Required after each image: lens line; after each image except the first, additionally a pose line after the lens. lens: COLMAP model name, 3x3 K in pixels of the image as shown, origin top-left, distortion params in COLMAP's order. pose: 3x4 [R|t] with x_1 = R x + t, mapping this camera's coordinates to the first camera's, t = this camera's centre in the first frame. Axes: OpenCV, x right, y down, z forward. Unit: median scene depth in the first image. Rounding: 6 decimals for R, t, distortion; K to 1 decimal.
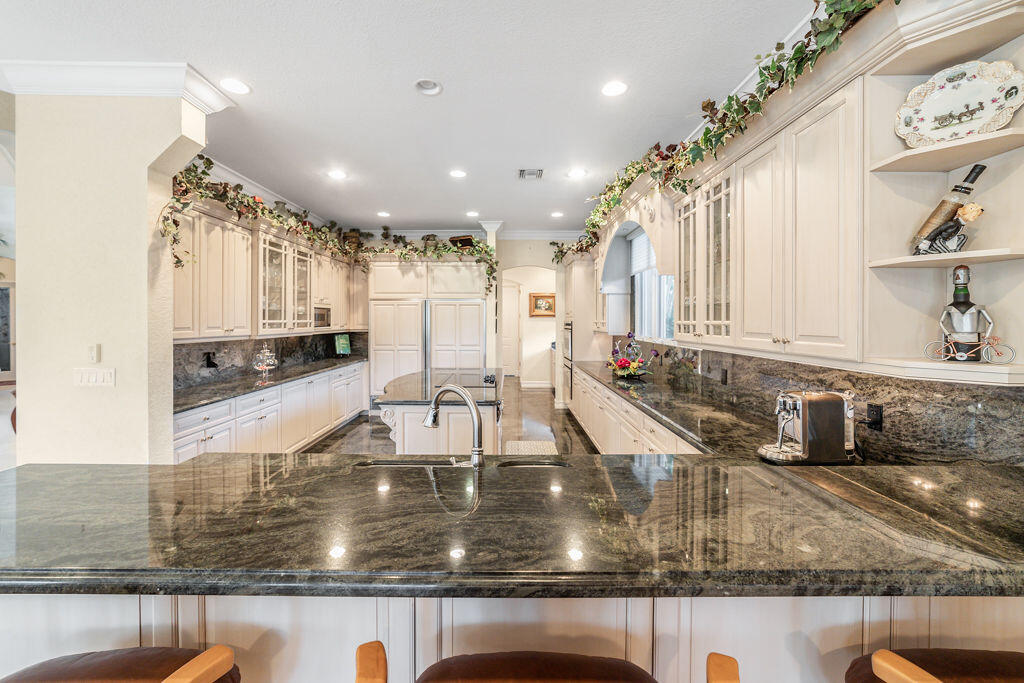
lens RADIAL K [[404.1, 0, 504.4], [0, 404.1, 320.2], [0, 0, 1]] dist [-0.019637, 0.006797]
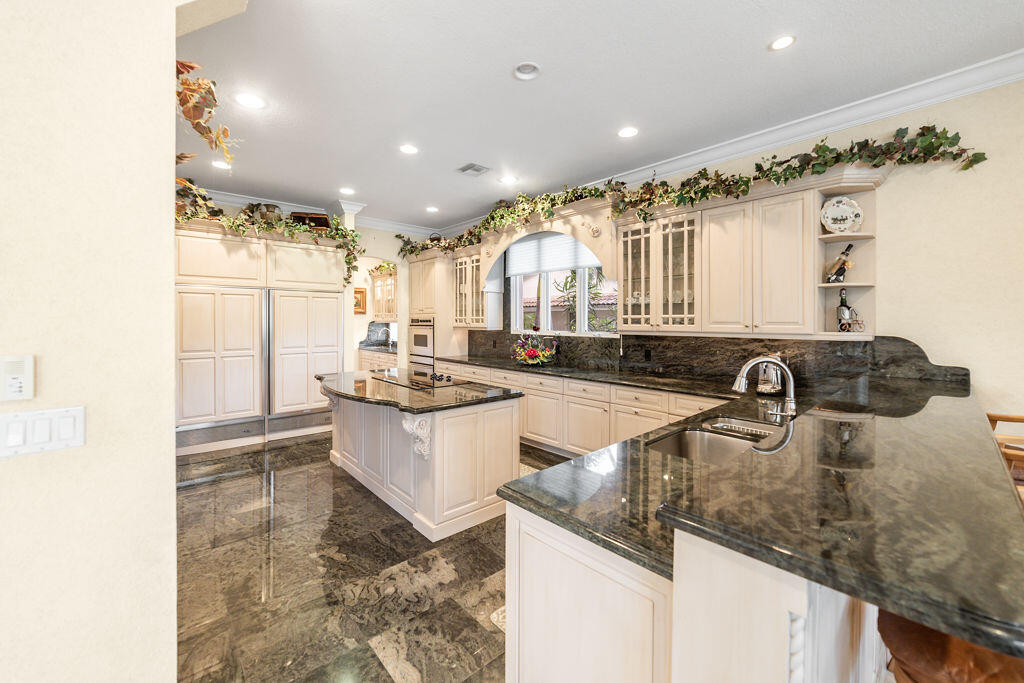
lens RADIAL K [[404.1, 0, 507.3], [0, 404.1, 322.4], [0, 0, 1]] dist [-0.019637, 0.006797]
pose [[0.742188, -0.004317, 0.670178, -0.385357], [-0.000529, 0.999975, 0.007027, 0.008005], [-0.670192, -0.005570, 0.742167, 0.136114]]
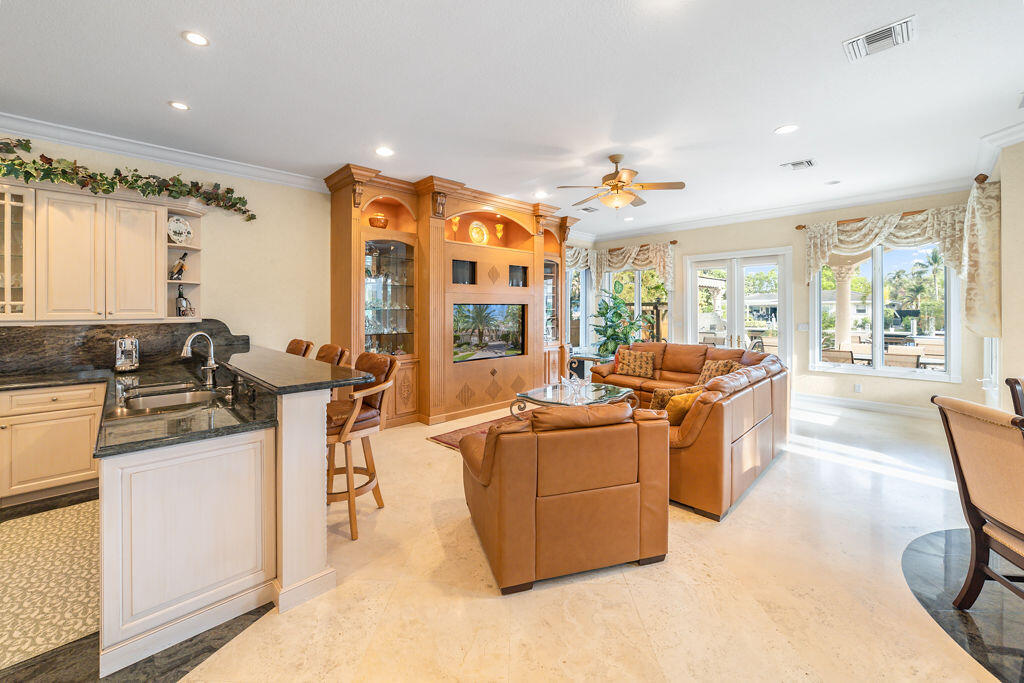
lens RADIAL K [[406.9, 0, 506.0], [0, 406.9, 309.7], [0, 0, 1]] dist [-0.015947, 0.004556]
pose [[-0.695293, 0.001525, 0.718724, -0.611918], [0.003176, 0.999995, 0.000950, 0.012869], [-0.718719, 0.002943, -0.695294, 0.303791]]
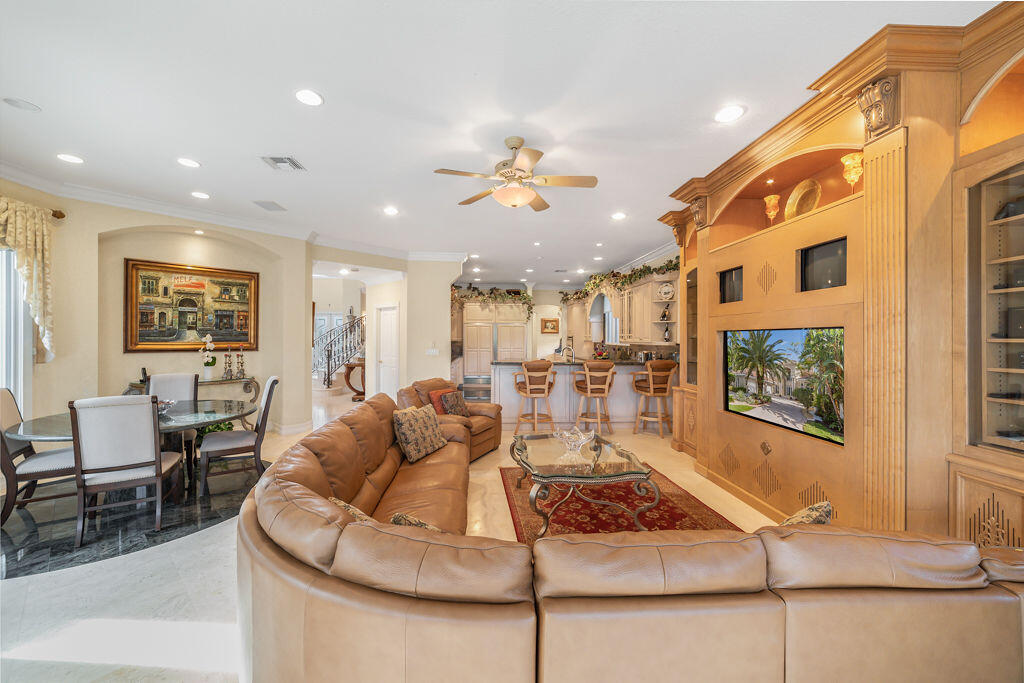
lens RADIAL K [[404.1, 0, 509.5], [0, 404.1, 336.7], [0, 0, 1]] dist [-0.019637, 0.006797]
pose [[0.997233, 0.000435, 0.074336, -0.280104], [-0.000367, 1.000000, -0.000923, 0.010214], [-0.074336, 0.000893, 0.997233, -0.901117]]
